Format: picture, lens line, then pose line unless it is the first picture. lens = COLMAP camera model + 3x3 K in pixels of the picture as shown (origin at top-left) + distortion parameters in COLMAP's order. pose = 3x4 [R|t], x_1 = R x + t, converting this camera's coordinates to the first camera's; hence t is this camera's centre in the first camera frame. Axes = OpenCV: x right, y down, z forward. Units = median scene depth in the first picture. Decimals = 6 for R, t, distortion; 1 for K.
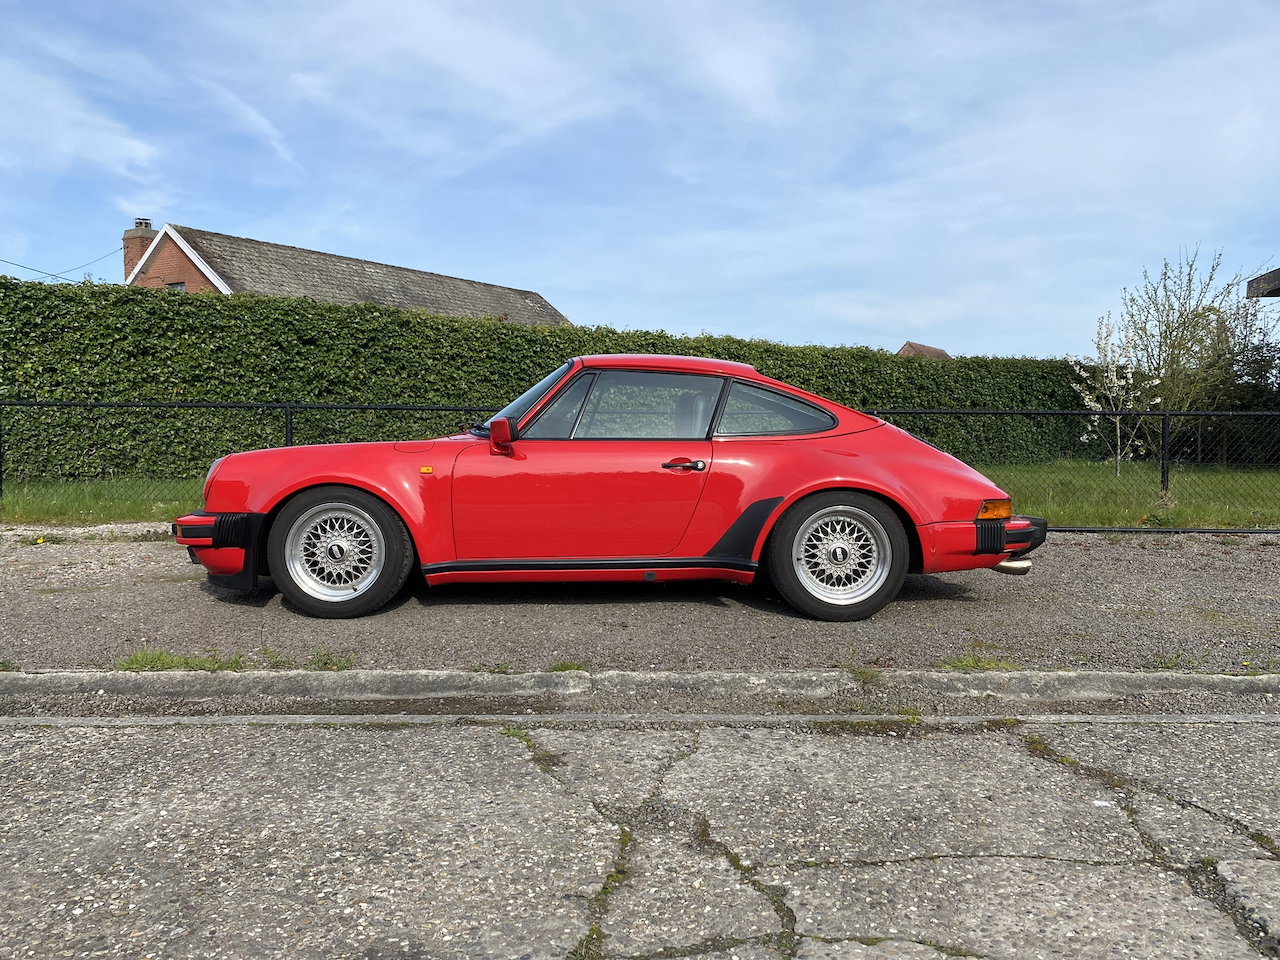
lens RADIAL K [[976.5, 0, 645.1], [0, 976.5, 482.9], [0, 0, 1]] dist [0.036063, -0.056425]
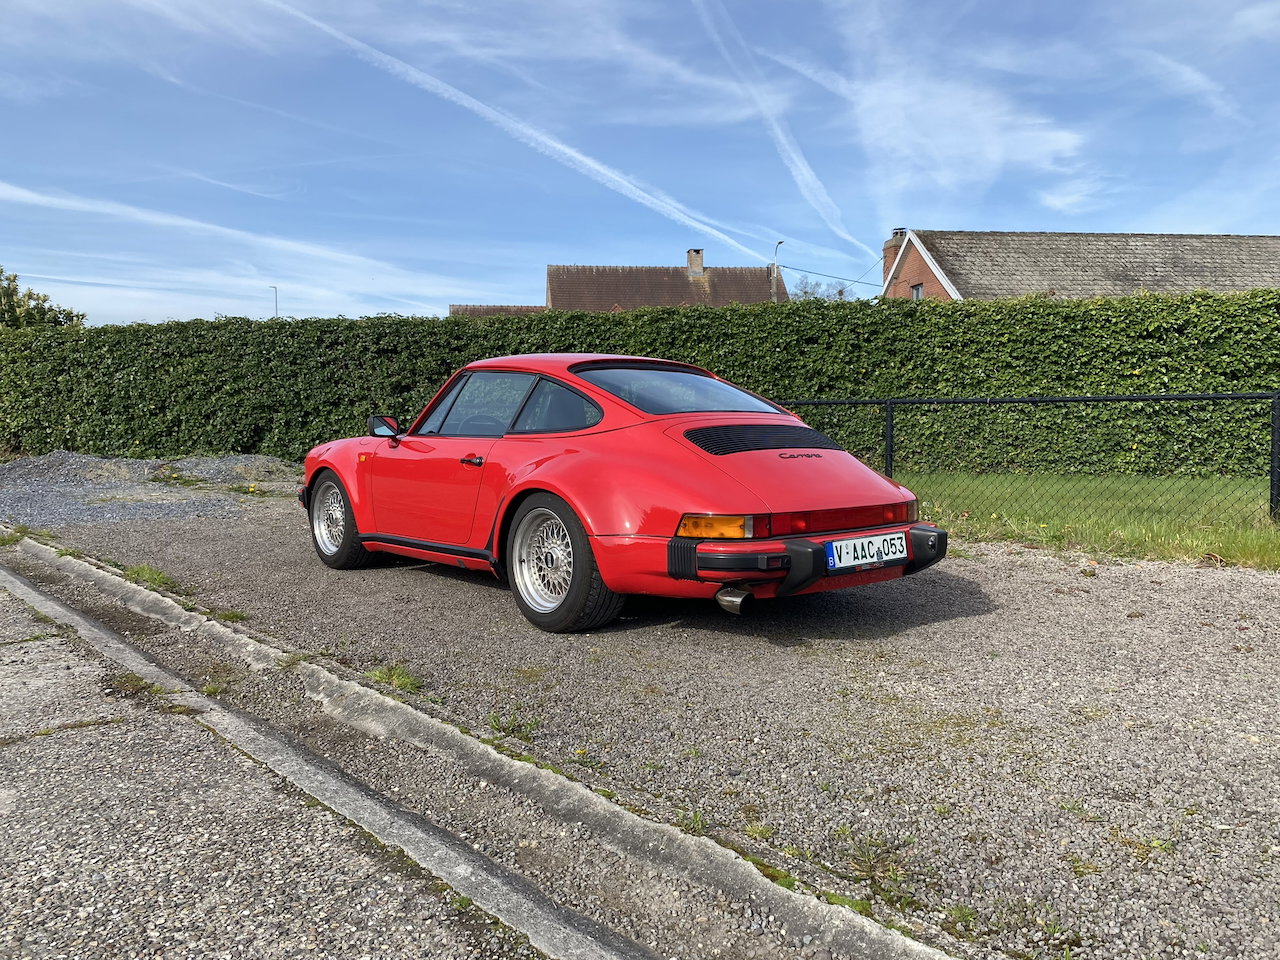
lens RADIAL K [[981.9, 0, 627.3], [0, 981.9, 465.6], [0, 0, 1]] dist [0.063016, -0.104608]
pose [[0.626478, 0.029096, -0.778896, 0.406269], [-0.035503, 0.999331, 0.008774, -0.011504], [0.778630, 0.022156, 0.627092, 0.193245]]
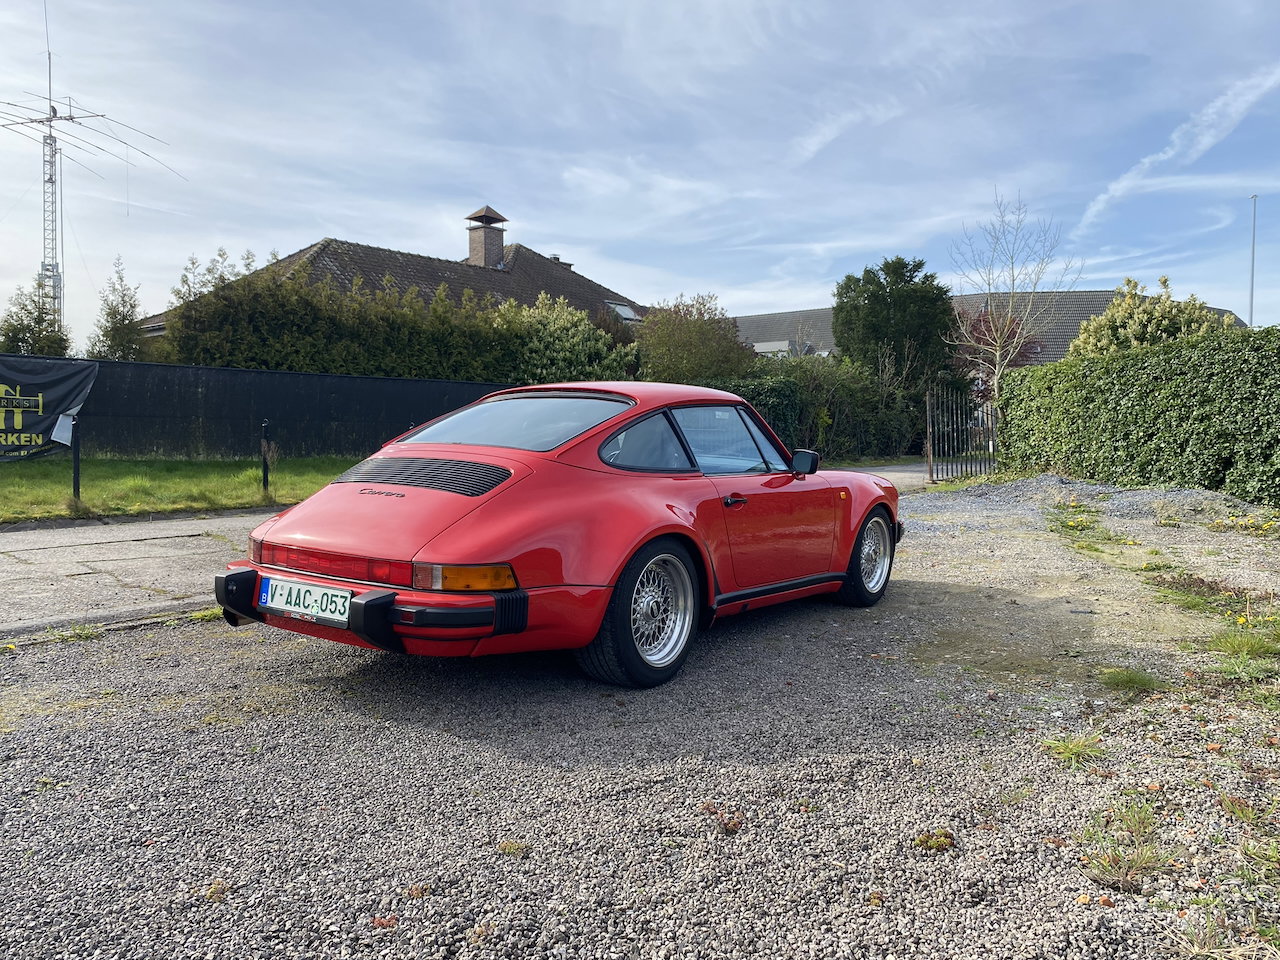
lens RADIAL K [[988.7, 0, 623.4], [0, 988.7, 475.2], [0, 0, 1]] dist [0.018306, -0.015228]
pose [[-0.604802, 0.018148, -0.796169, 0.377364], [-0.063654, 0.995440, 0.071045, -0.052147], [0.793828, 0.093647, -0.600889, 0.776559]]
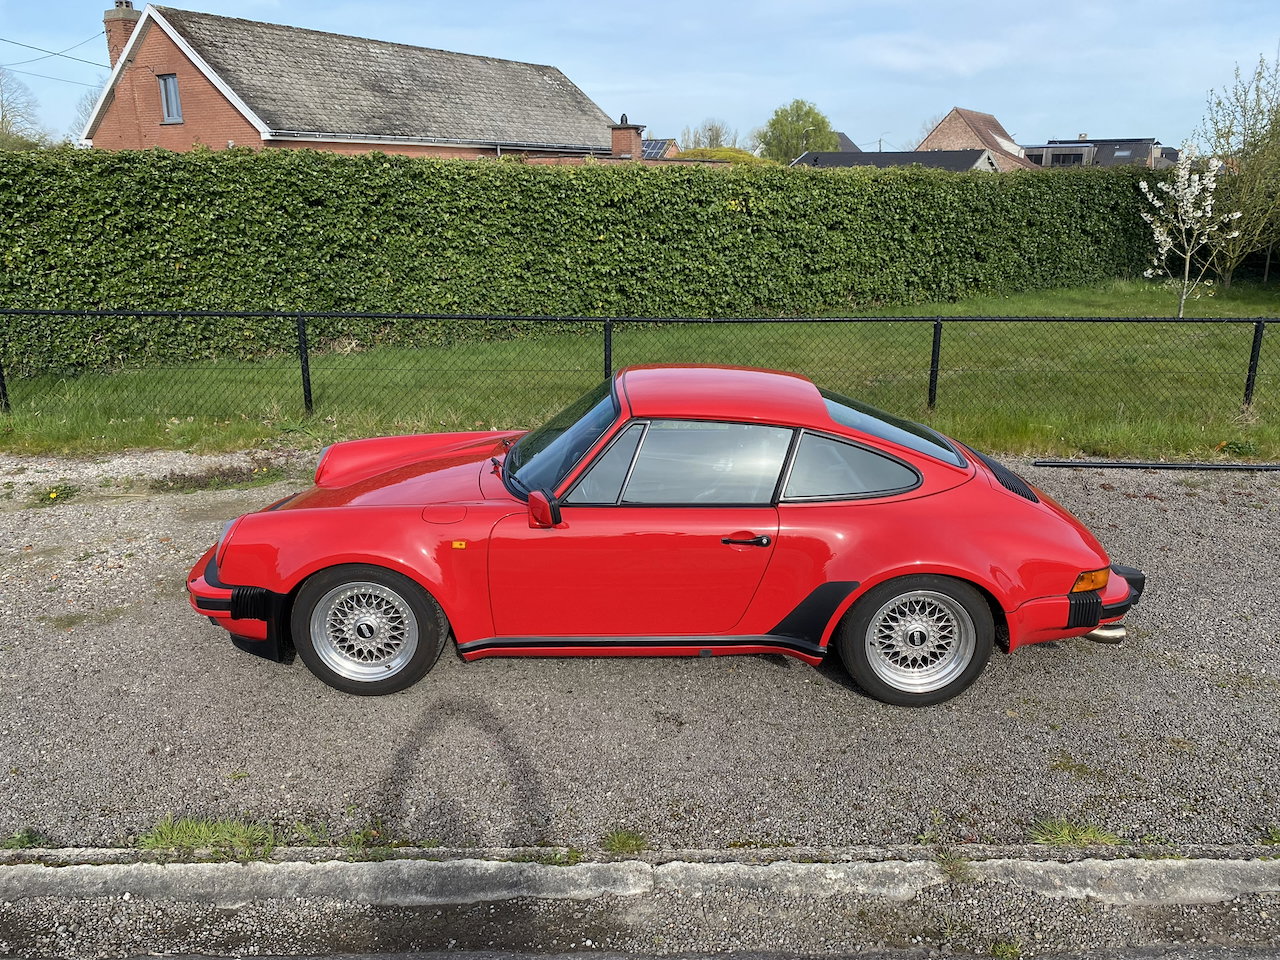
lens RADIAL K [[976.1, 0, 642.7], [0, 976.1, 486.2], [0, 0, 1]] dist [0.013188, -0.014331]
pose [[0.999686, 0.007871, -0.023805, -0.014348], [-0.001949, 0.970969, 0.239197, -0.115992], [0.024996, -0.239076, 0.970679, 0.061874]]
